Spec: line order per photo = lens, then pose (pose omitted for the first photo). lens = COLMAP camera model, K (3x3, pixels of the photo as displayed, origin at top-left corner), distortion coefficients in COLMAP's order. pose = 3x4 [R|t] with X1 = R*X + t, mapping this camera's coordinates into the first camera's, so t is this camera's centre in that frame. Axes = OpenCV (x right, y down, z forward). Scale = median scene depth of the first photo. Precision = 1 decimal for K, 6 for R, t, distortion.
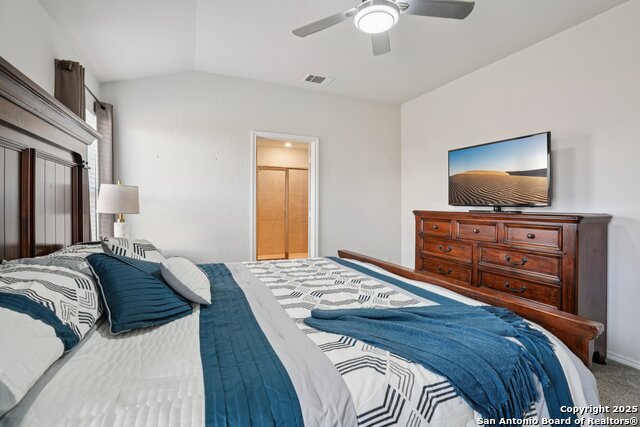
lens RADIAL K [[300.8, 0, 319.1], [0, 300.8, 209.2], [0, 0, 1]] dist [-0.002209, 0.000336]
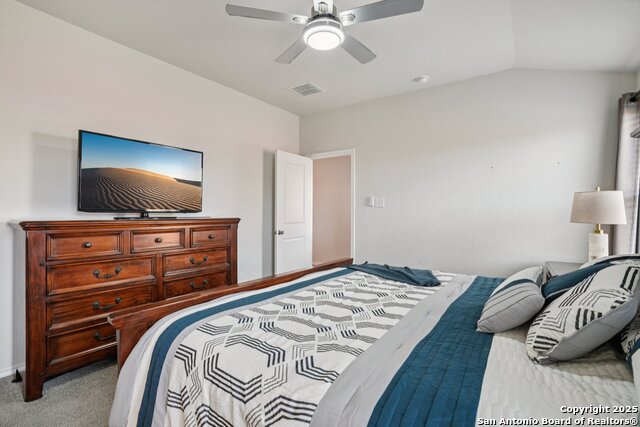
lens RADIAL K [[300.8, 0, 319.5], [0, 300.8, 213.7], [0, 0, 1]] dist [-0.002209, 0.000336]
pose [[-0.458607, -0.010581, 0.888576, -0.458061], [0.015944, 0.999670, 0.020132, -0.014940], [-0.888496, 0.023400, -0.458287, 0.922091]]
